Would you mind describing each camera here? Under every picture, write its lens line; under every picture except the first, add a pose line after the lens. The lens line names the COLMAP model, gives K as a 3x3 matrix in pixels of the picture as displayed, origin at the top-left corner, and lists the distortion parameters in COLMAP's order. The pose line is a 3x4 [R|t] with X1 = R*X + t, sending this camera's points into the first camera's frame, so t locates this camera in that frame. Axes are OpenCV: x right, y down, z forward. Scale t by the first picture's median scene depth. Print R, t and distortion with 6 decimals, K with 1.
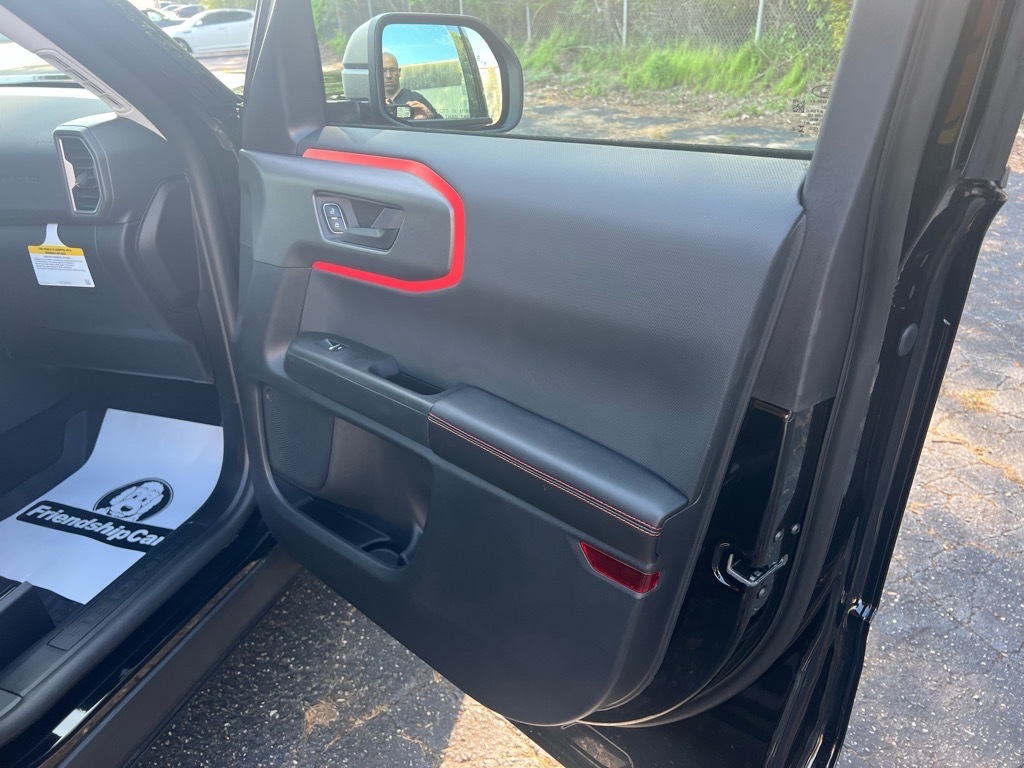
lens RADIAL K [[787.4, 0, 510.3], [0, 787.4, 373.2], [0, 0, 1]] dist [0.008057, 0.001611]
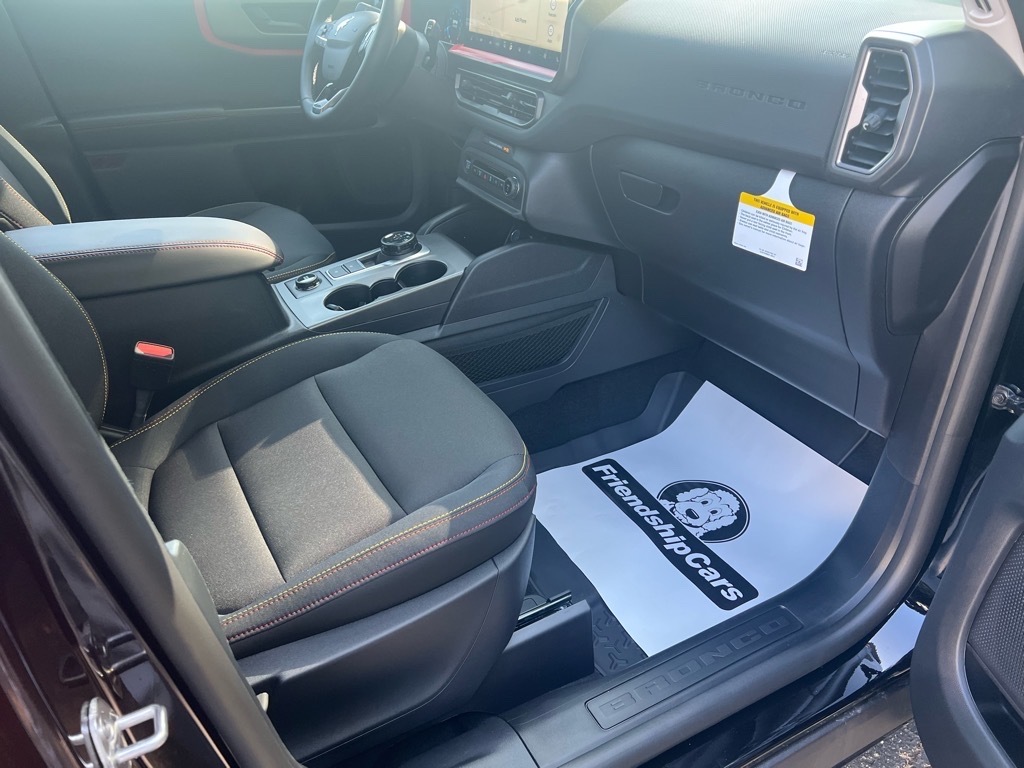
lens RADIAL K [[785.5, 0, 509.1], [0, 785.5, 387.9], [0, 0, 1]] dist [0.049361, -0.059892]
pose [[0.751941, 0.378774, -0.539551, -0.237053], [-0.321738, 0.925219, 0.201133, -0.054356], [0.575387, 0.022354, 0.817576, 0.215516]]
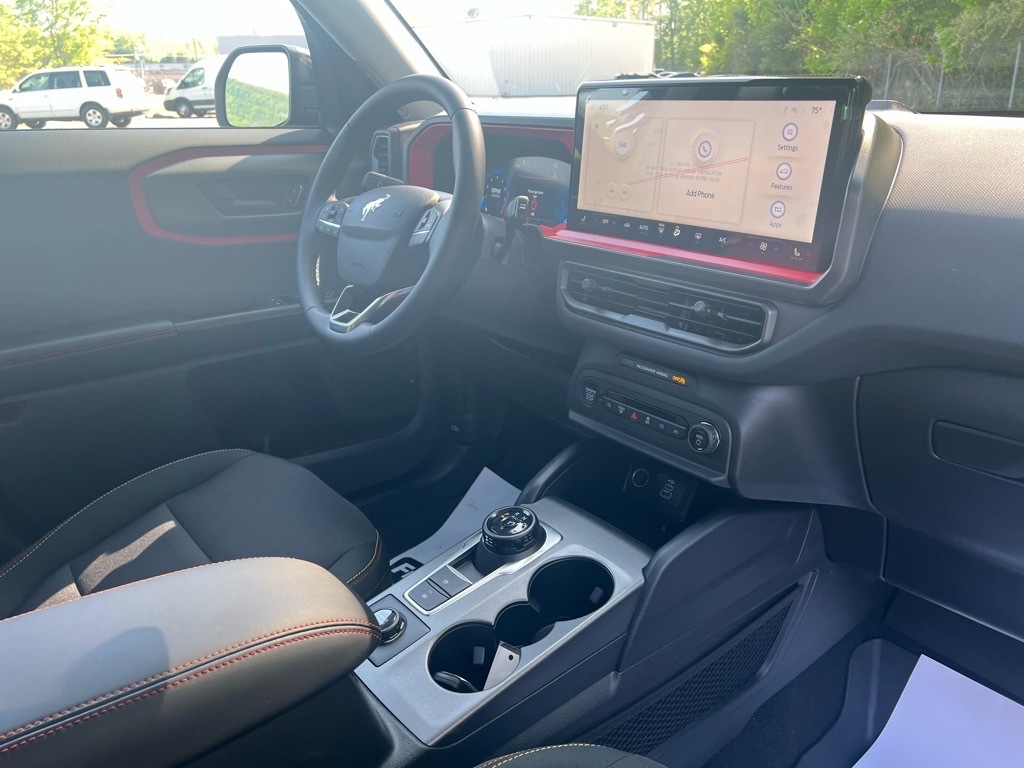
lens RADIAL K [[764.4, 0, 514.9], [0, 764.4, 398.4], [0, 0, 1]] dist [0.063232, -0.151253]
pose [[0.863303, 0.226409, -0.451051, -0.494014], [-0.245013, 0.969360, 0.017630, -0.075661], [0.441222, 0.095293, 0.892324, 0.312963]]
